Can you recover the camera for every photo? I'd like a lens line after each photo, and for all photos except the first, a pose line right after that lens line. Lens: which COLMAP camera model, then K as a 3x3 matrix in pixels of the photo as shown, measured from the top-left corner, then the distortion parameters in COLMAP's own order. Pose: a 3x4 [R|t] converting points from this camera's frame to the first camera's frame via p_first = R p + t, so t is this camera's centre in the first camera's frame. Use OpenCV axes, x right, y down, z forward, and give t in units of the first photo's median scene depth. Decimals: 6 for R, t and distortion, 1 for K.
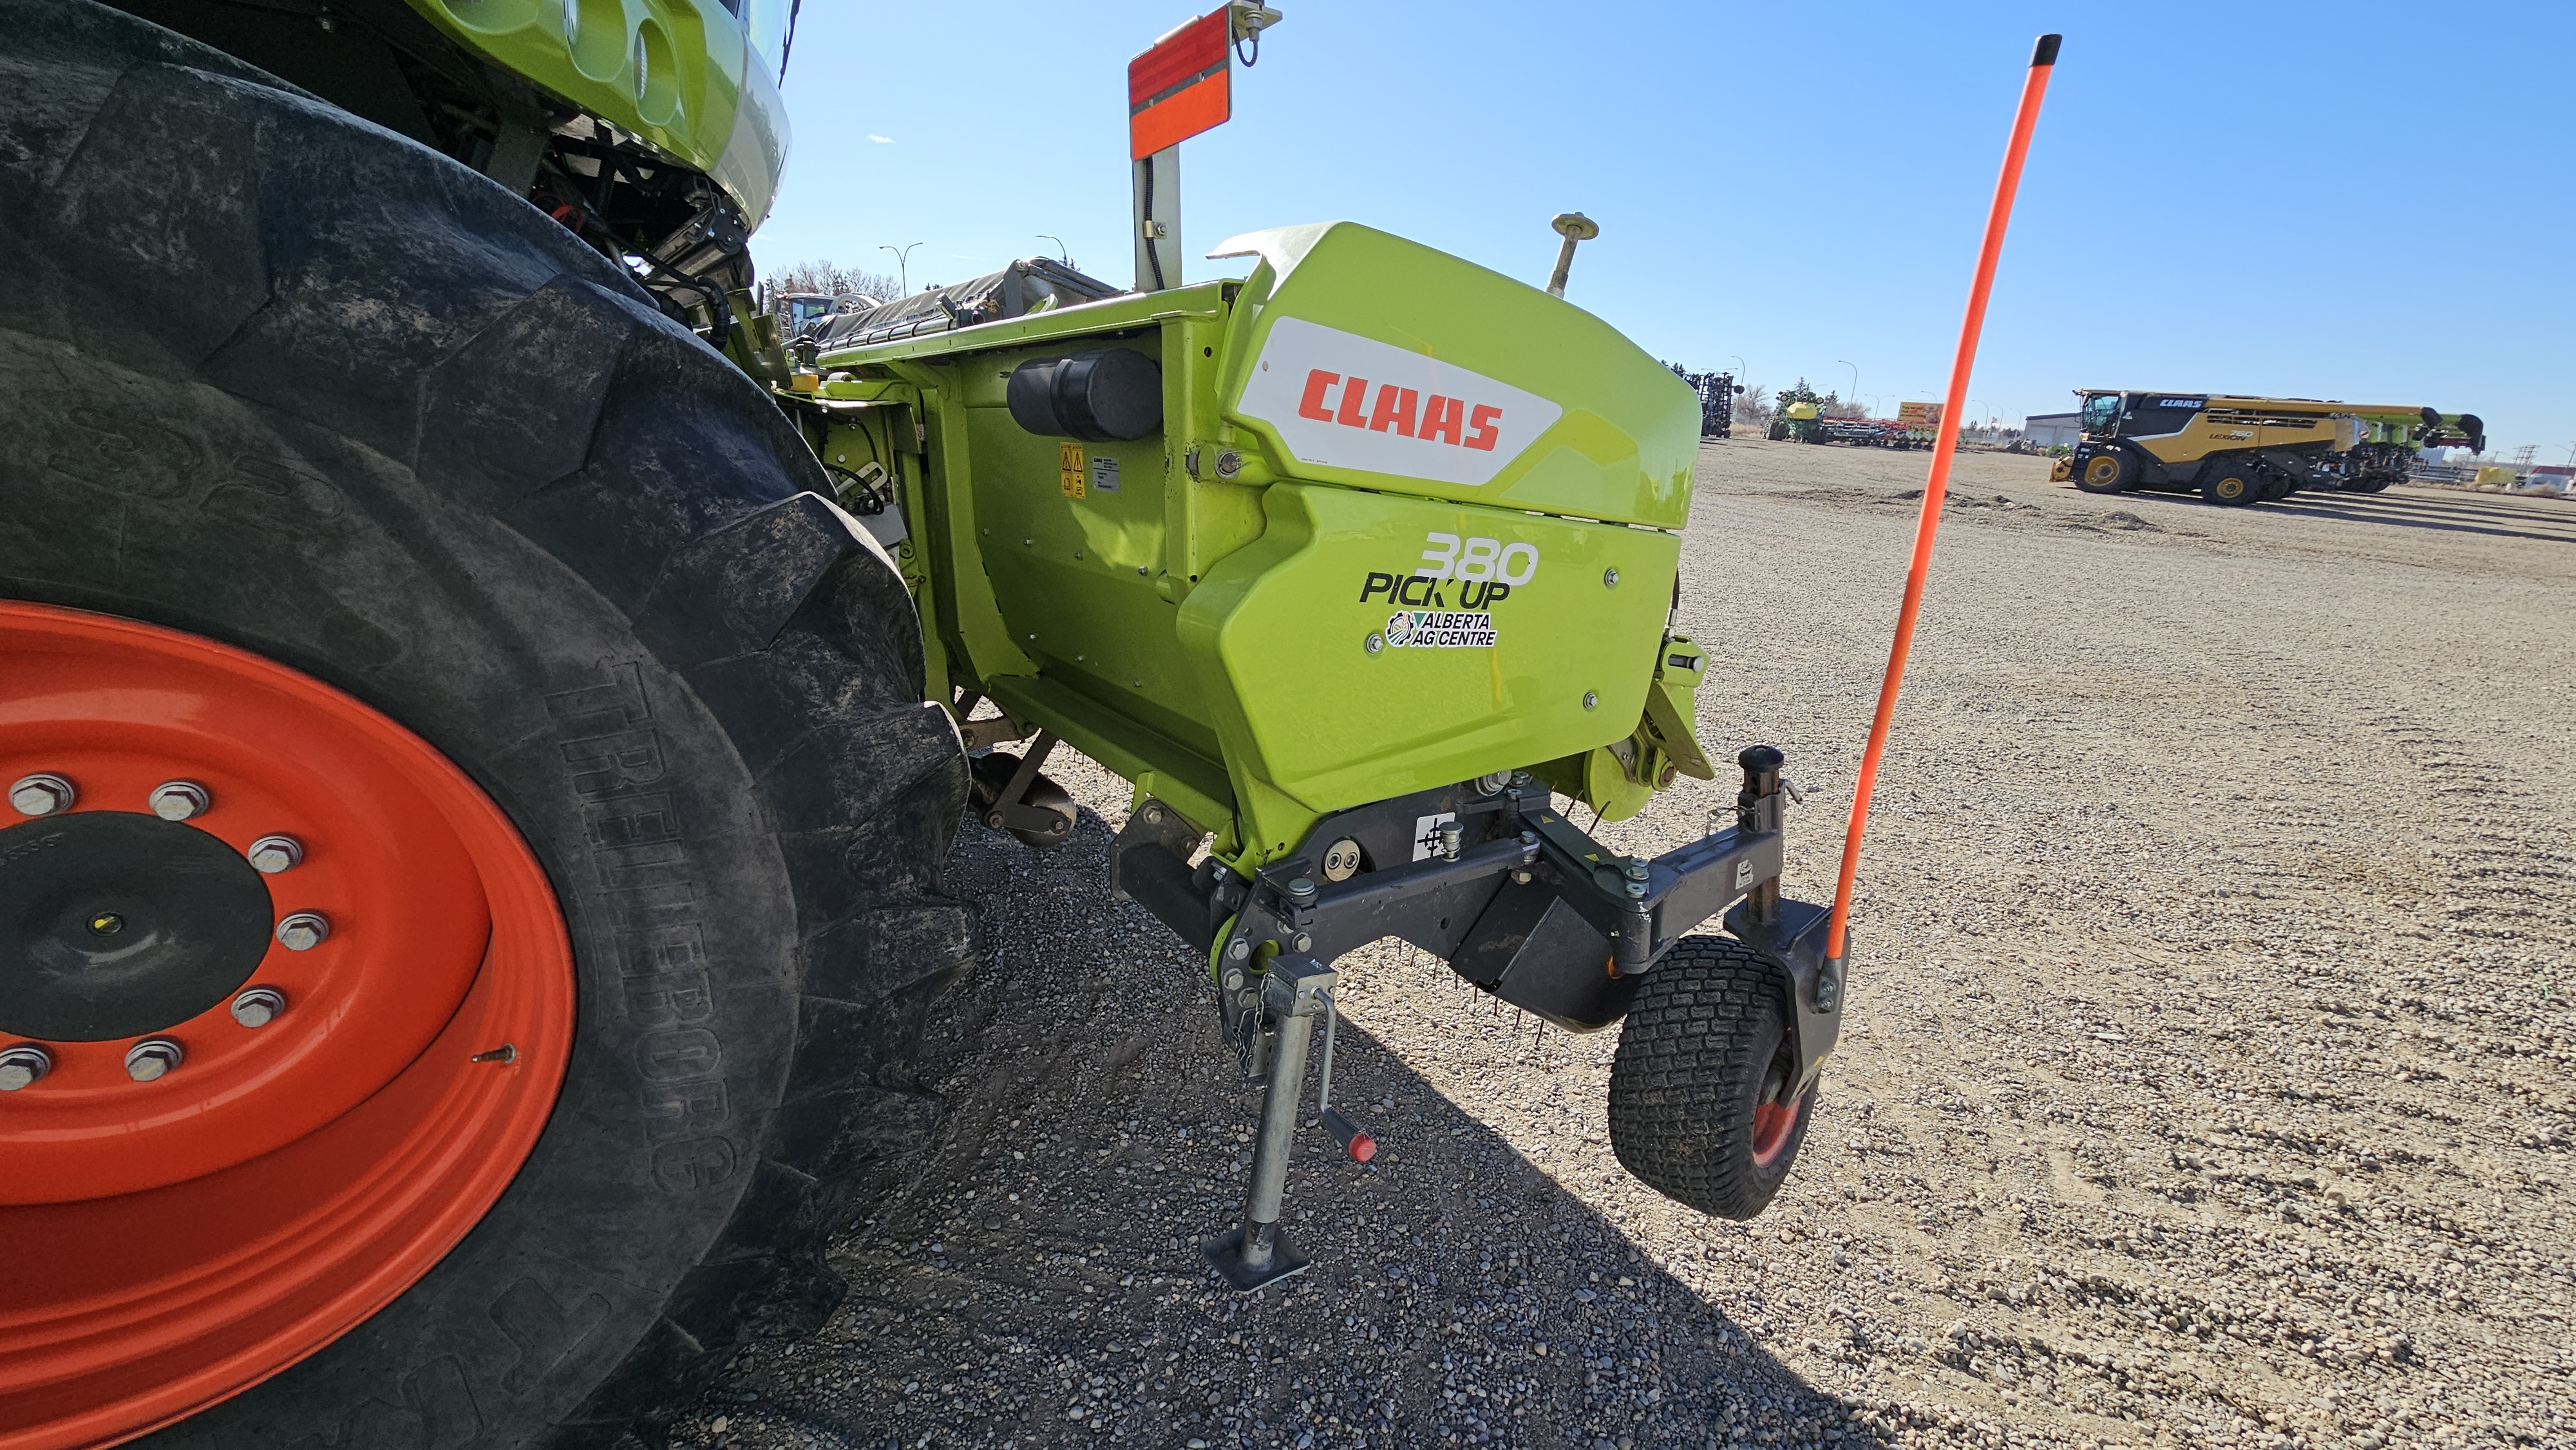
lens RADIAL K [[1055.2, 0, 1291.0], [0, 1055.2, 727.8], [0, 0, 1]] dist [-0.001709, 0.000738]
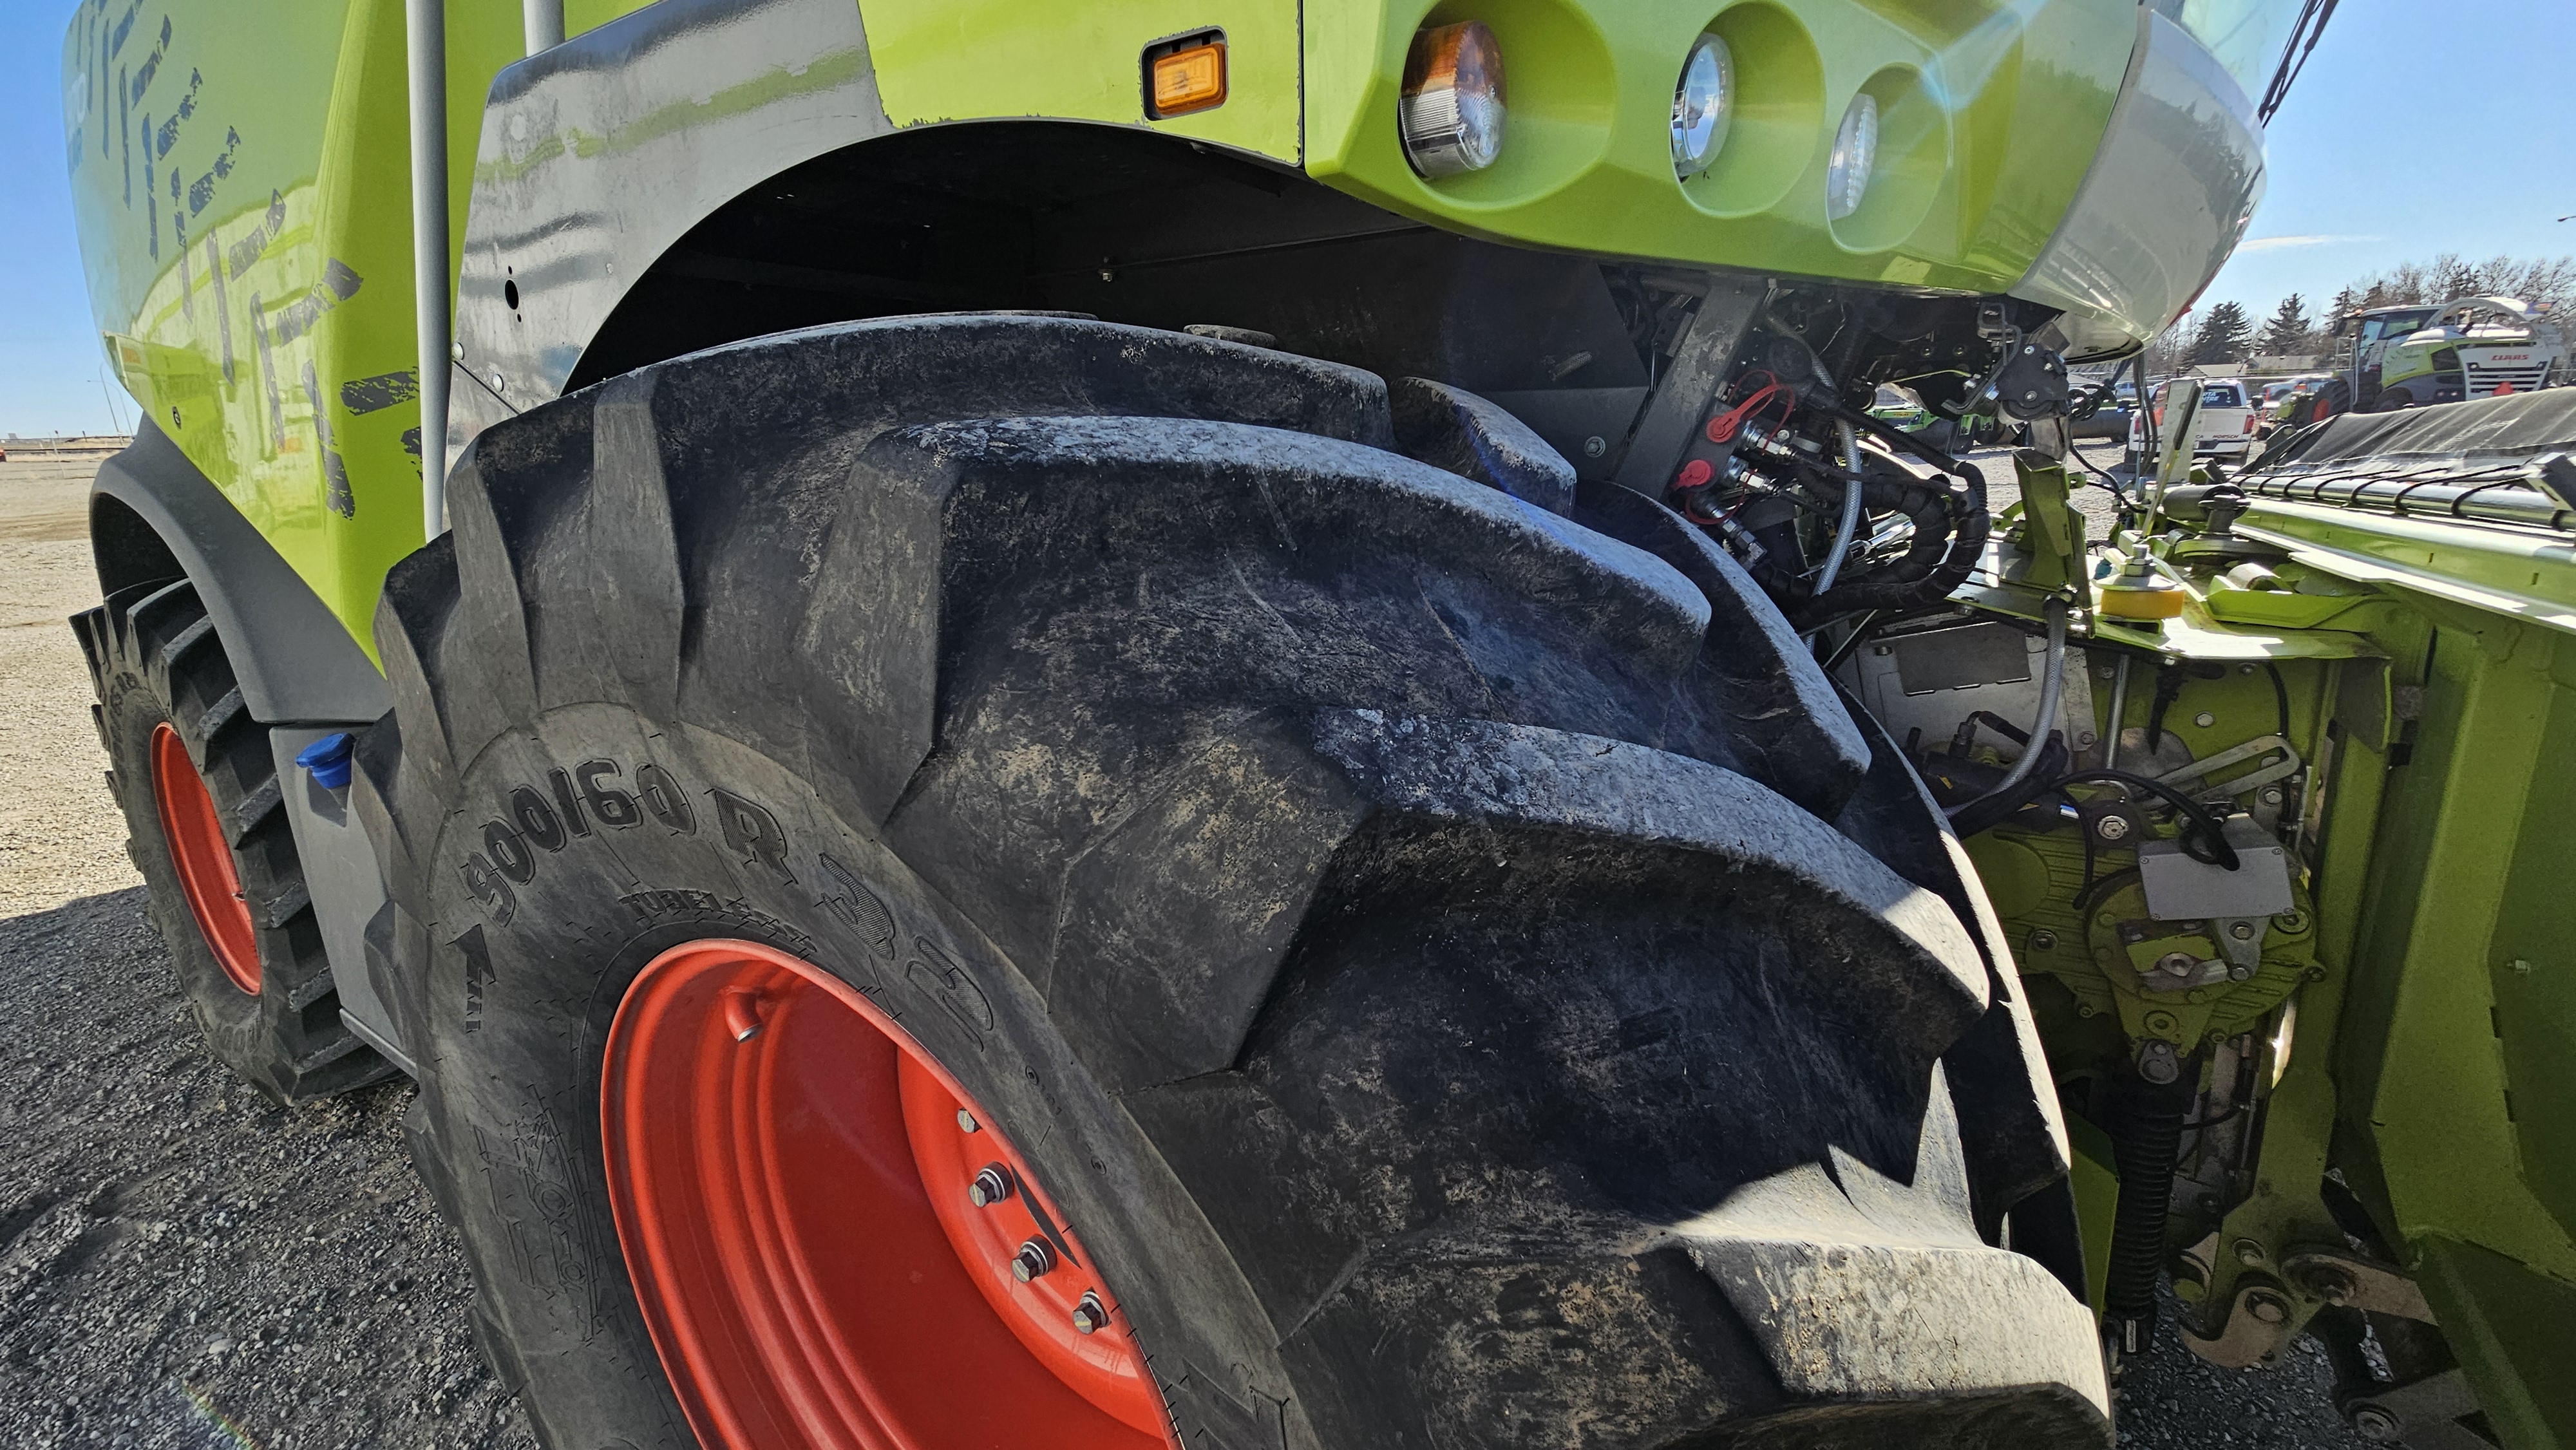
lens RADIAL K [[1055.2, 0, 1291.0], [0, 1055.2, 727.8], [0, 0, 1]] dist [-0.001709, 0.000738]
pose [[0.375923, 0.197899, -0.905272, -0.241590], [-0.237384, 0.964896, 0.112357, -0.480029], [0.895729, 0.172659, 0.409705, 0.810373]]
